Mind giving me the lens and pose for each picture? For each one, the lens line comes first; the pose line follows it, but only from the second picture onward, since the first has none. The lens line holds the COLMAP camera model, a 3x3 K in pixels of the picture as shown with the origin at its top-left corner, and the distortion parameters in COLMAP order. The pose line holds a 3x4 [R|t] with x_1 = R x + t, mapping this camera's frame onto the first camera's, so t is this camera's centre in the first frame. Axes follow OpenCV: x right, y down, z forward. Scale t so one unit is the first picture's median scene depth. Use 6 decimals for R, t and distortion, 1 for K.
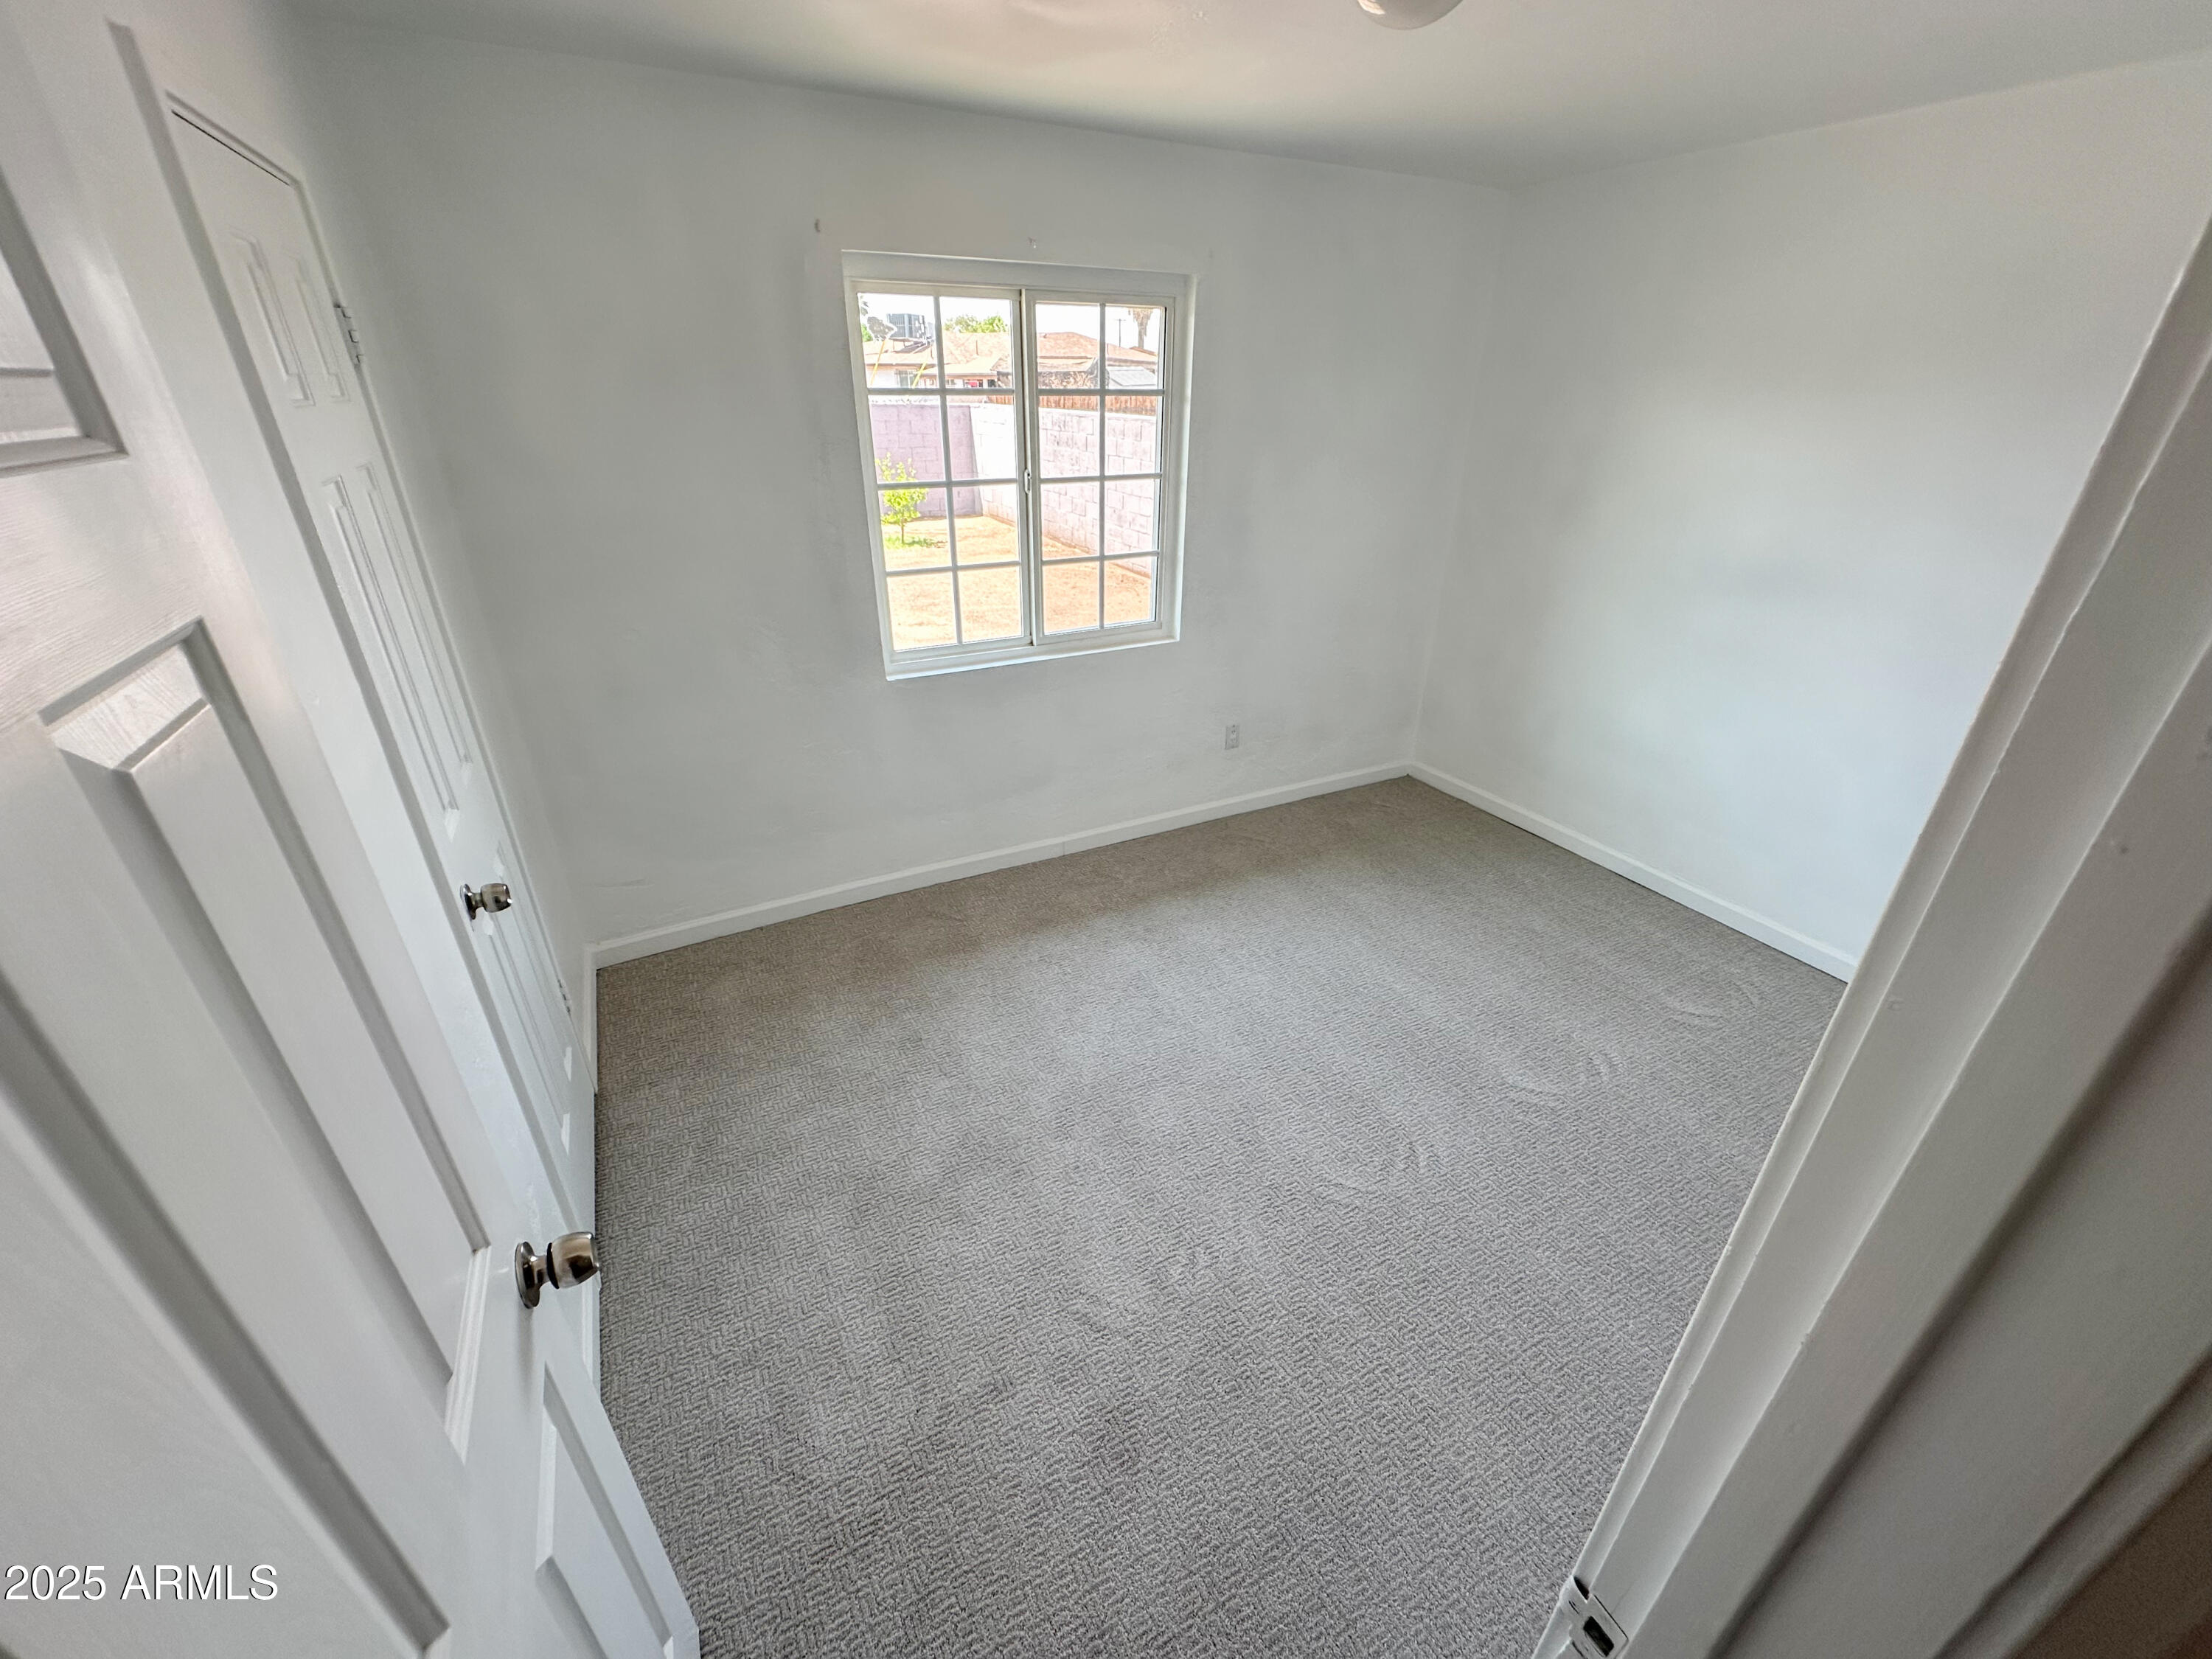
lens RADIAL K [[883.7, 0, 1108.1], [0, 883.7, 825.8], [0, 0, 1]] dist [-0.024651, -0.000402]
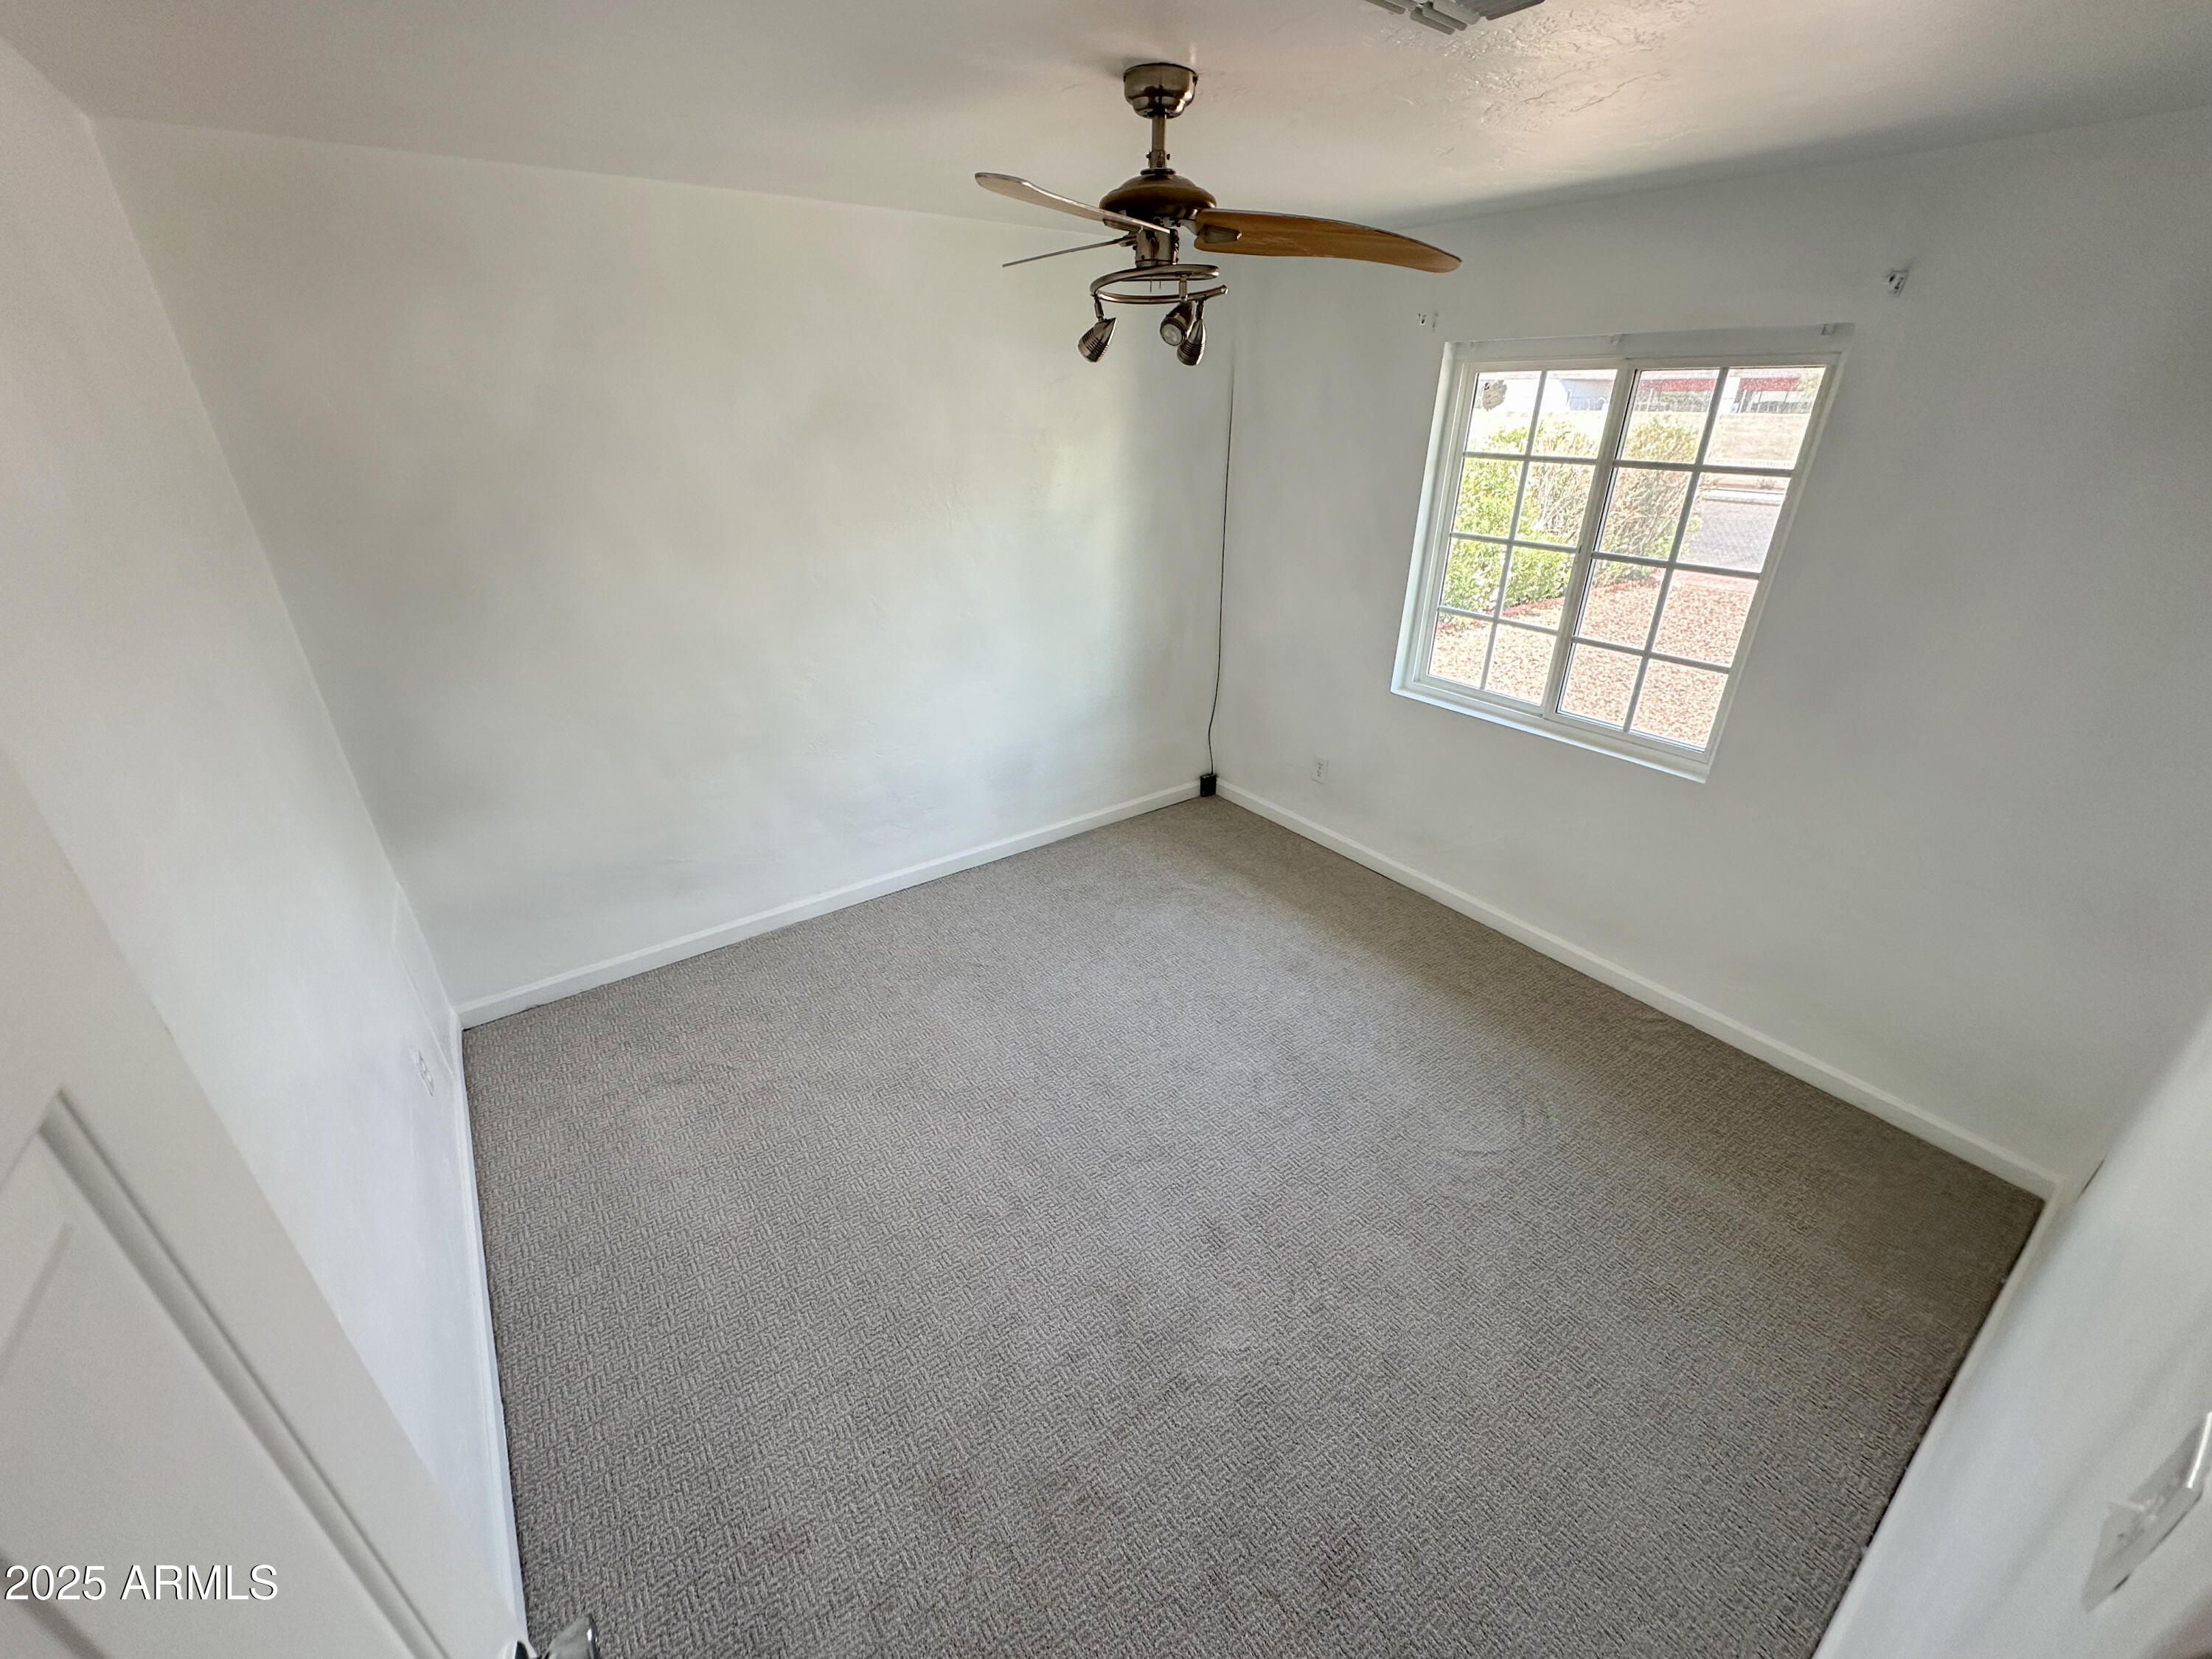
lens RADIAL K [[883.7, 0, 1109.1], [0, 883.7, 839.8], [0, 0, 1]] dist [-0.024651, -0.000402]
pose [[0.193646, 0.416648, -0.888203, 0.771046], [-0.473133, 0.832763, 0.287489, -0.152937], [0.859445, 0.364567, 0.358392, 0.312370]]
